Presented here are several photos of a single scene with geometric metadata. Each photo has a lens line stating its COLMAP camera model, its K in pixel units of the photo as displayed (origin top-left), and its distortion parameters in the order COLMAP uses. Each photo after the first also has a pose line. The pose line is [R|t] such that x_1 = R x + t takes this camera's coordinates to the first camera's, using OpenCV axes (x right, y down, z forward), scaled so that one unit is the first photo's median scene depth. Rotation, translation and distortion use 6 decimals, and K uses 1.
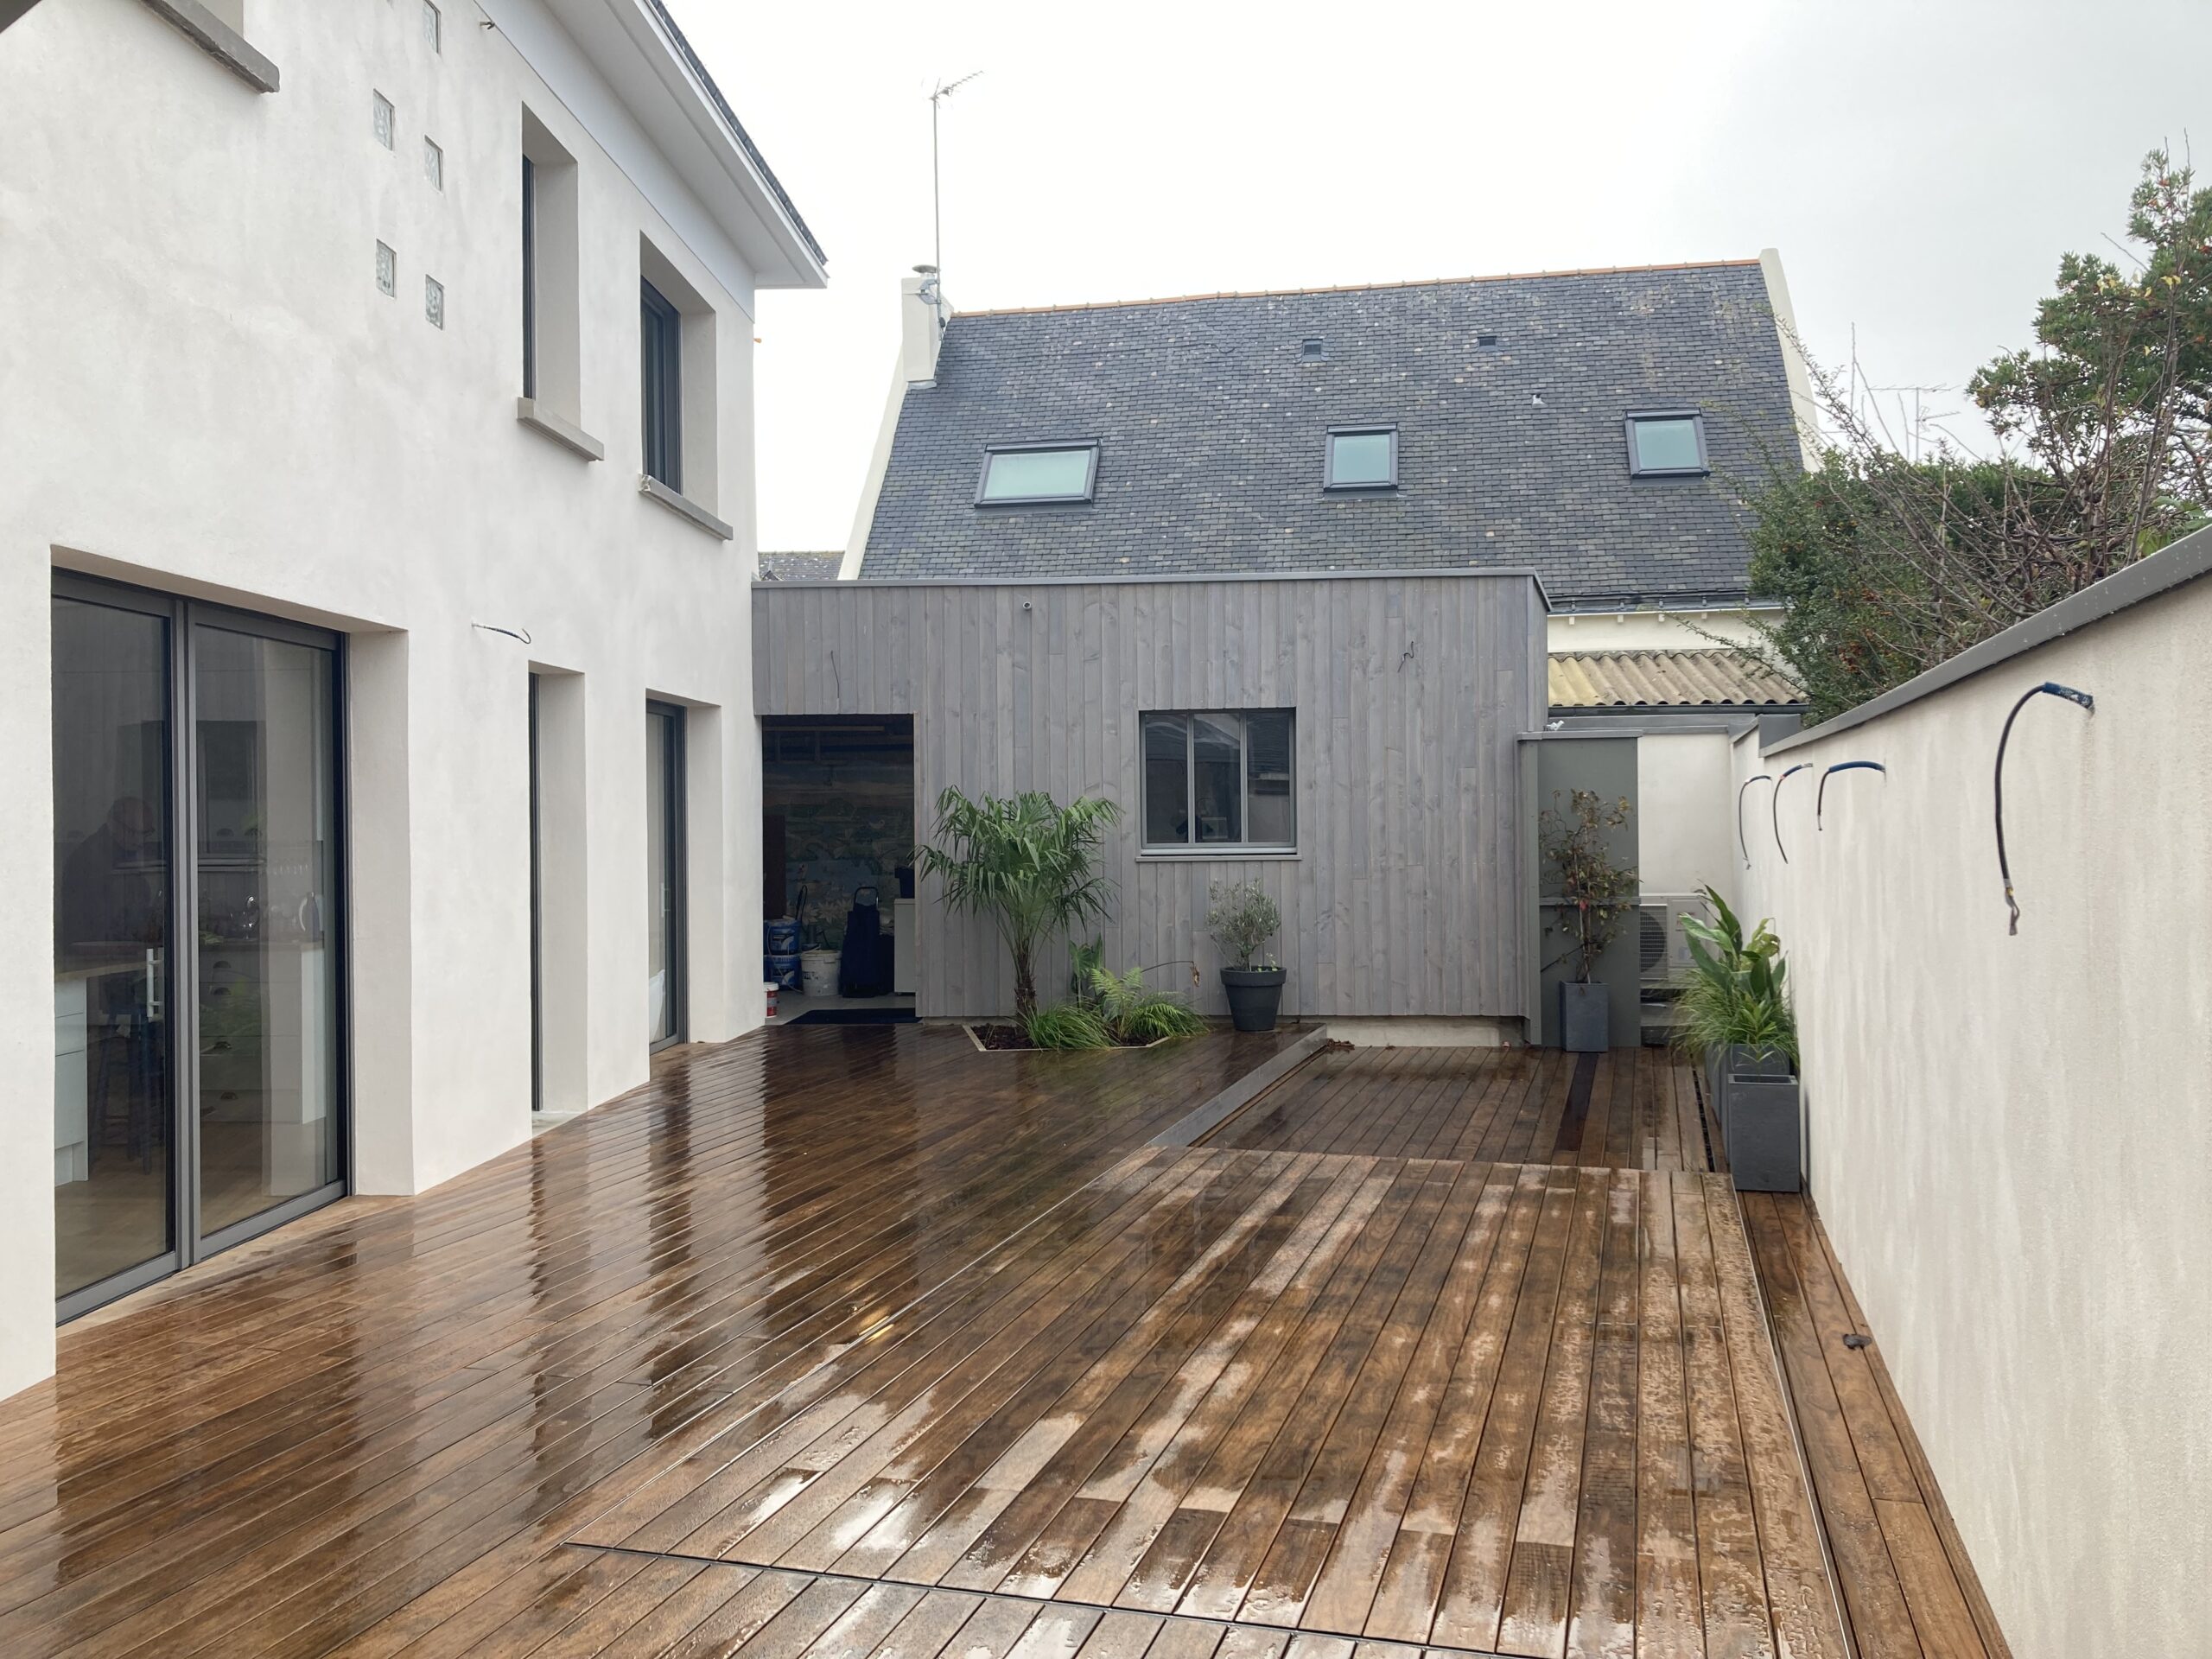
lens RADIAL K [[1925.7, 0, 1106.0], [0, 1925.7, 829.5], [0, 0, 1]] dist [0.100070, -0.248087]
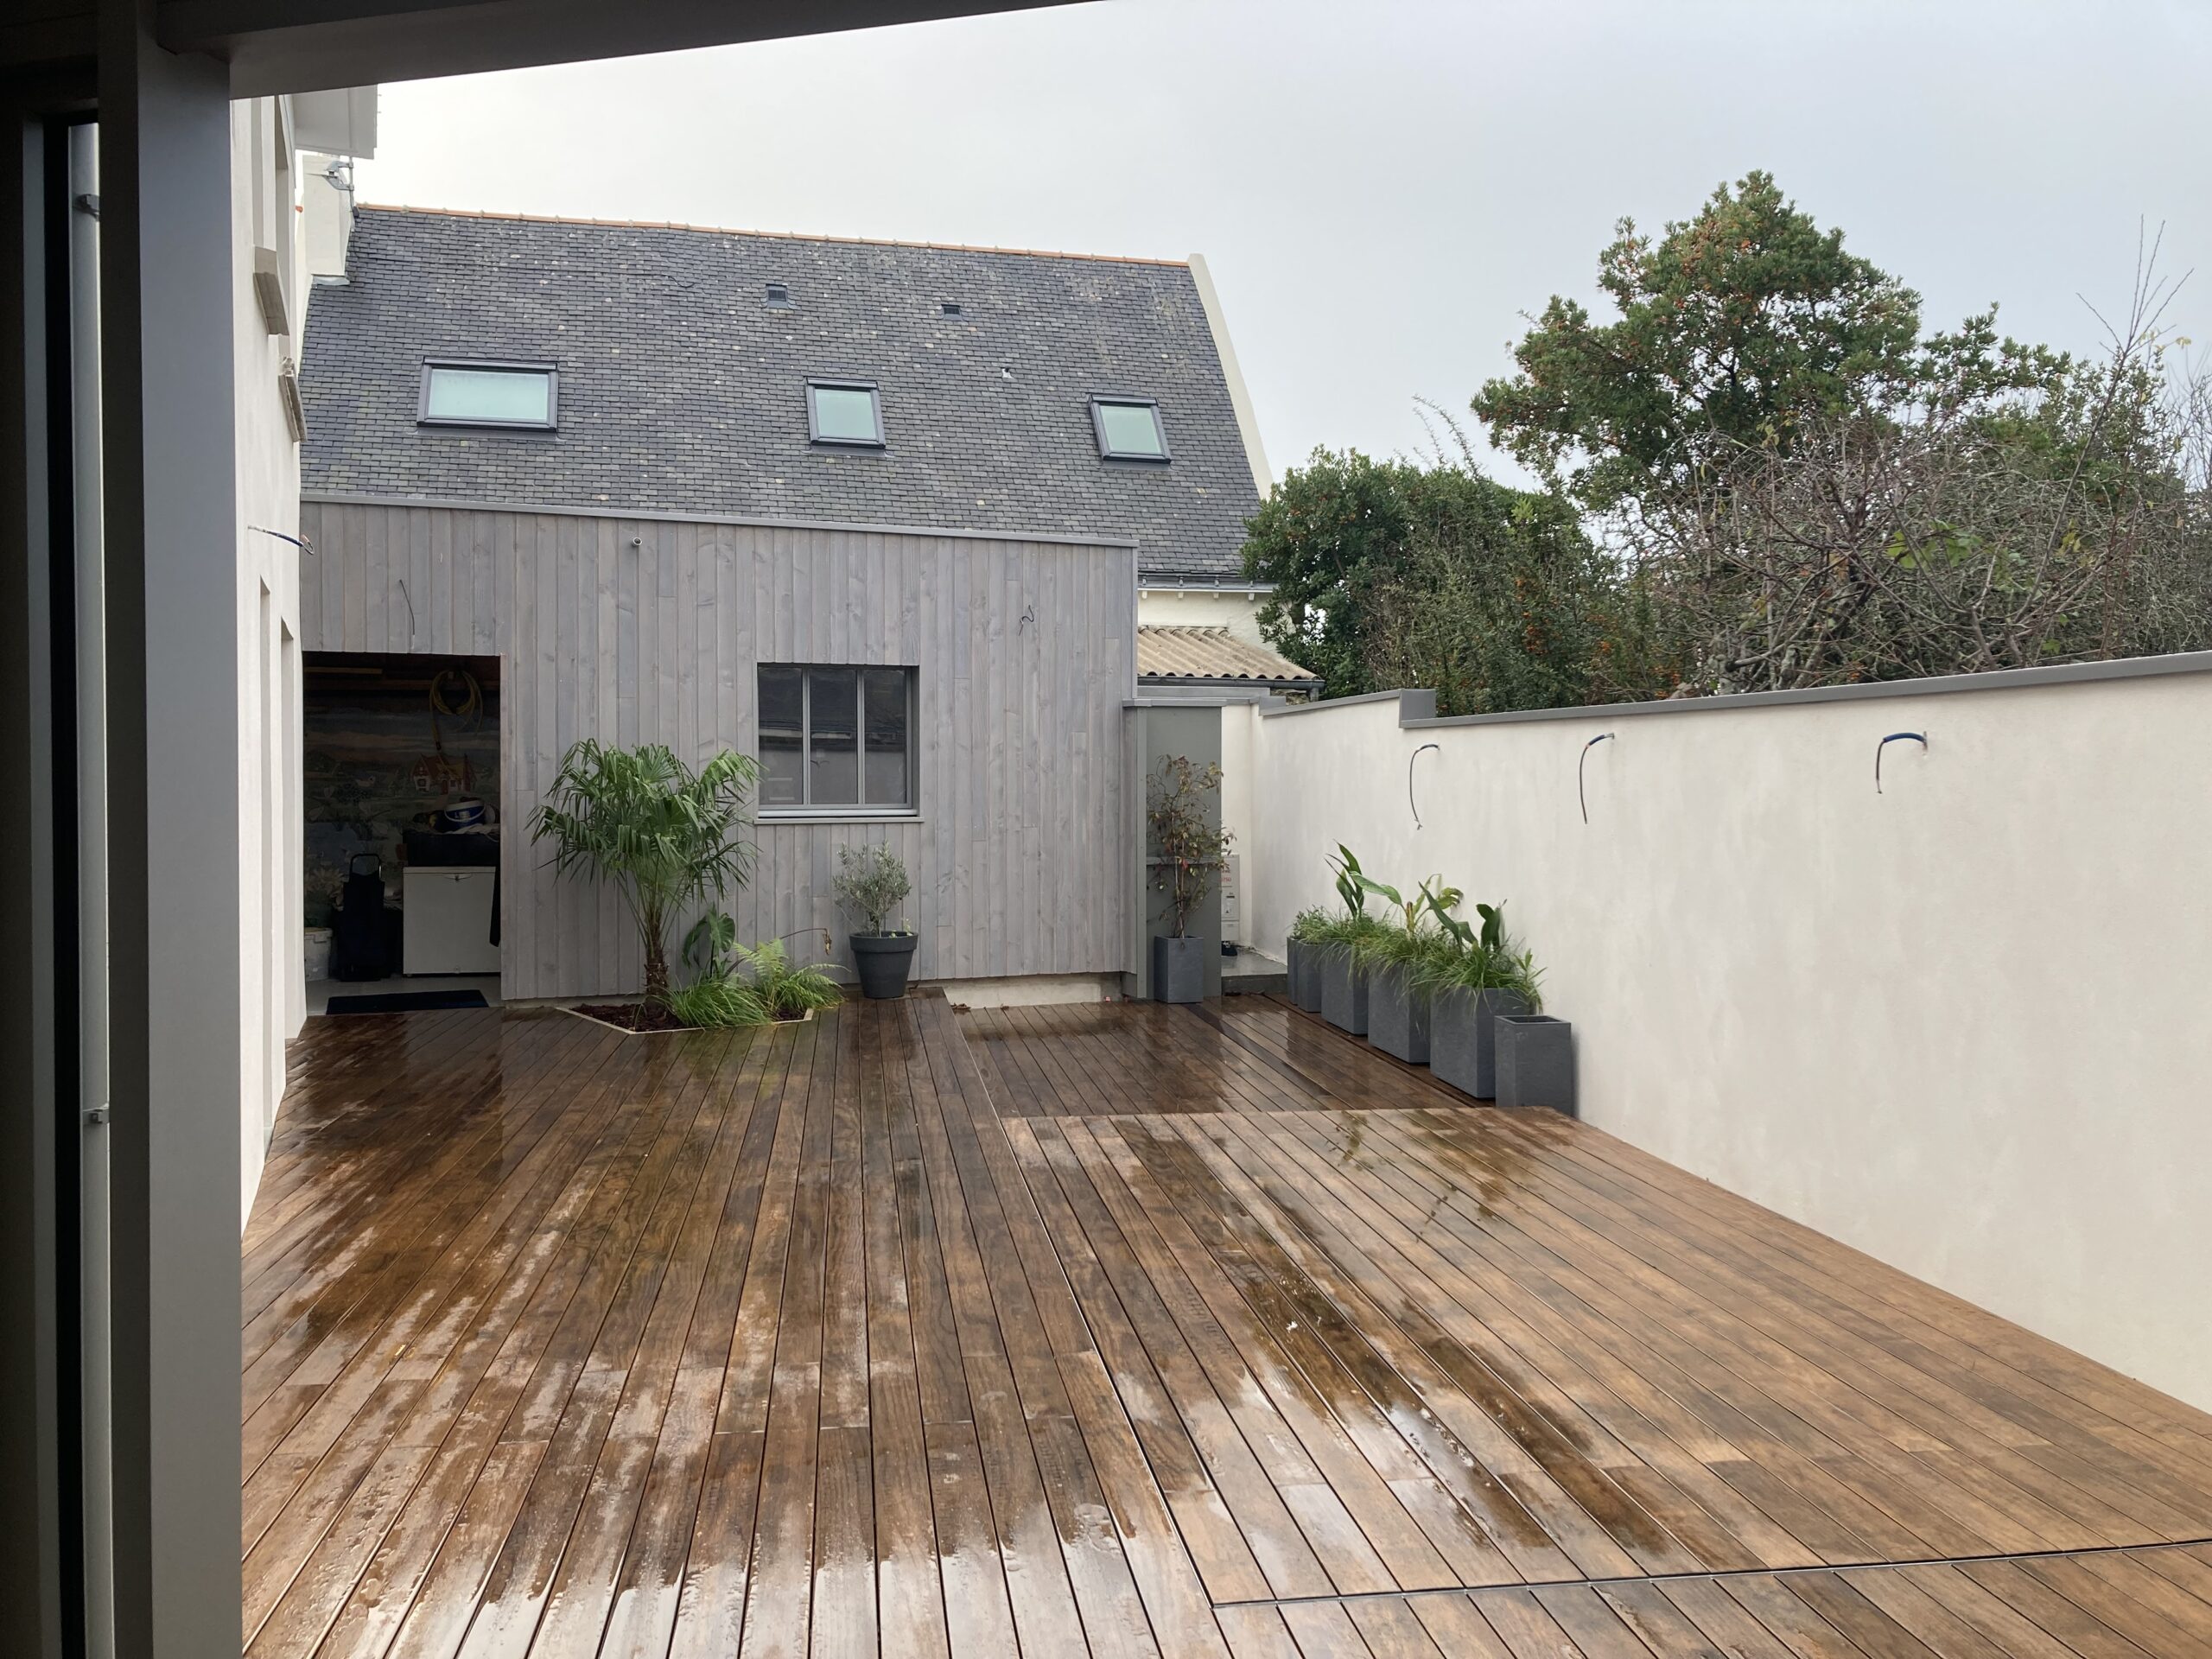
lens RADIAL K [[1884.2, 0, 1209.5], [0, 1884.2, 824.6], [0, 0, 1]] dist [0.139857, -0.403273]
pose [[0.894923, -0.001083, 0.446220, -0.197363], [-0.006269, 0.999868, 0.014999, 0.001846], [-0.446177, -0.016220, 0.894798, 0.074282]]
